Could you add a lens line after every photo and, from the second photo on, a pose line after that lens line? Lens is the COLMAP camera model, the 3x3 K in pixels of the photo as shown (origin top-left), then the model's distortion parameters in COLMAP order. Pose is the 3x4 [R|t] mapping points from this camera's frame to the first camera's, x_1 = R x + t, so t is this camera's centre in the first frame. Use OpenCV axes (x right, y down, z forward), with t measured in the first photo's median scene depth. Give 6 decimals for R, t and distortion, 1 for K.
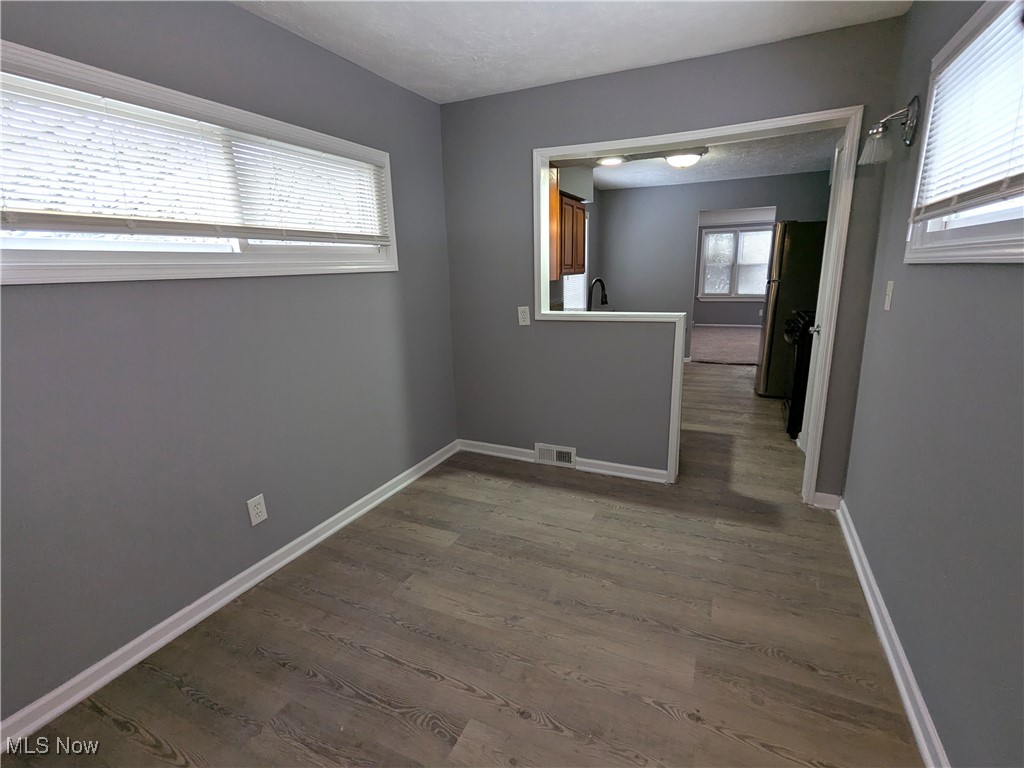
lens RADIAL K [[484.4, 0, 510.0], [0, 484.4, 381.8], [0, 0, 1]] dist [-0.002195, -0.000233]
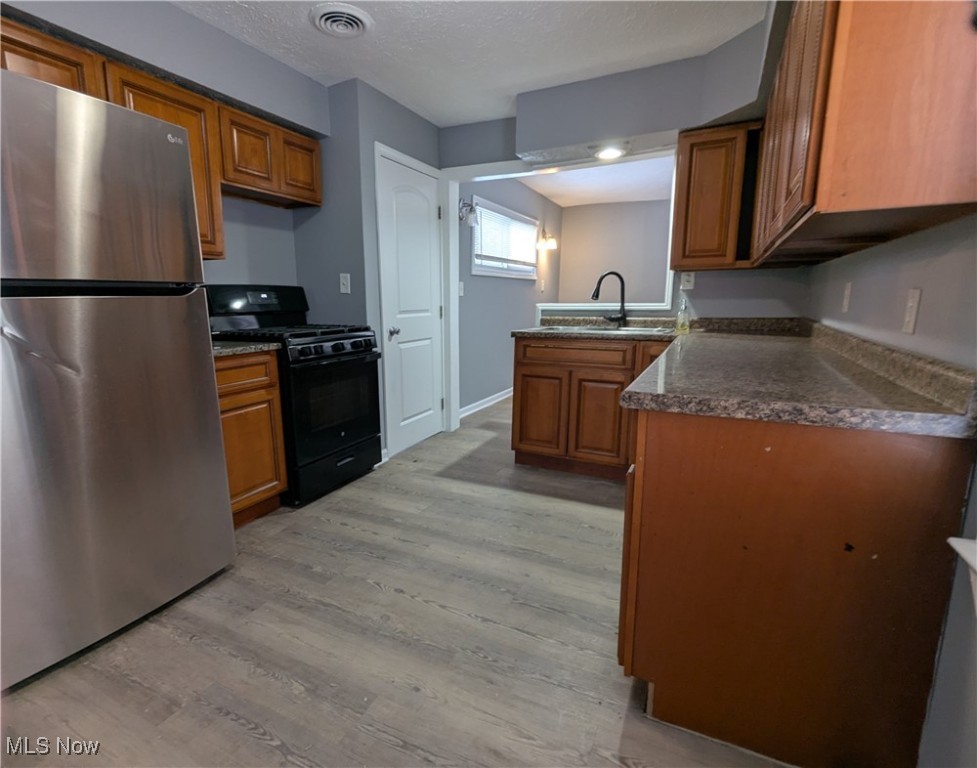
lens RADIAL K [[497.3, 0, 450.8], [0, 497.3, 394.0], [0, 0, 1]] dist [0.002126, 0.000230]
pose [[-0.998610, 0.025469, 0.046152, 0.223760], [0.042004, 0.913449, 0.404779, -0.193360], [-0.031849, 0.406155, -0.913249, 0.957766]]
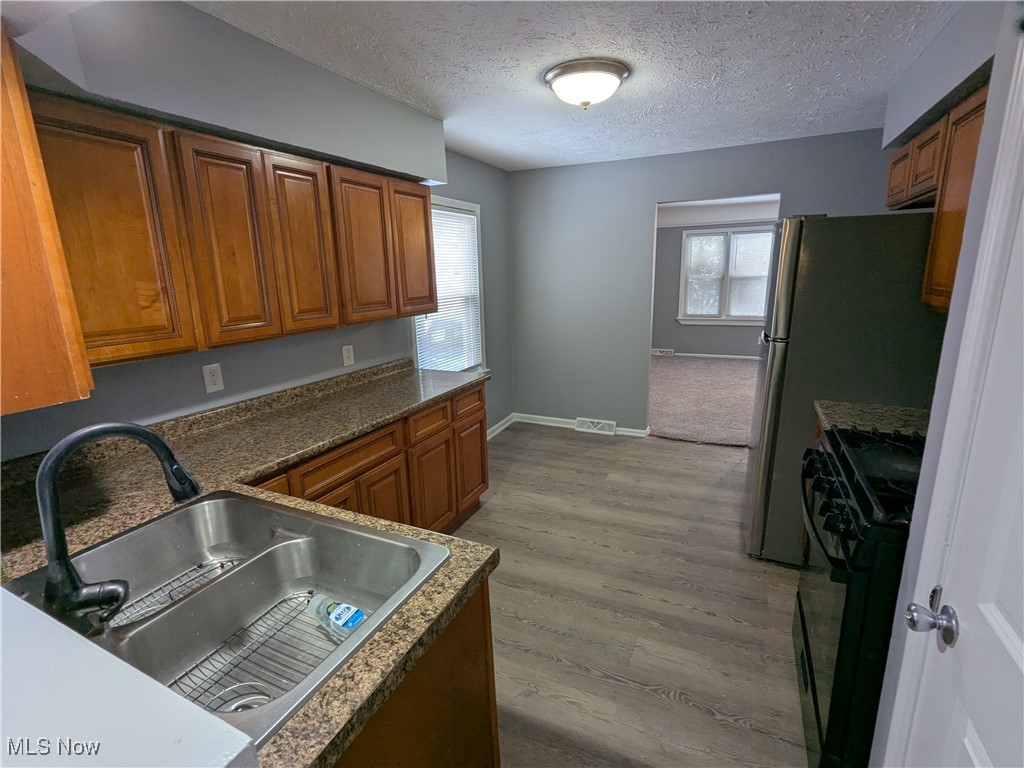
lens RADIAL K [[484.4, 0, 510.0], [0, 484.4, 381.8], [0, 0, 1]] dist [-0.002195, -0.000233]
pose [[0.999982, -0.000564, -0.005963, 0.192081], [0.000559, 1.000000, -0.000774, -0.113654], [0.005963, 0.000770, 0.999982, 0.350525]]
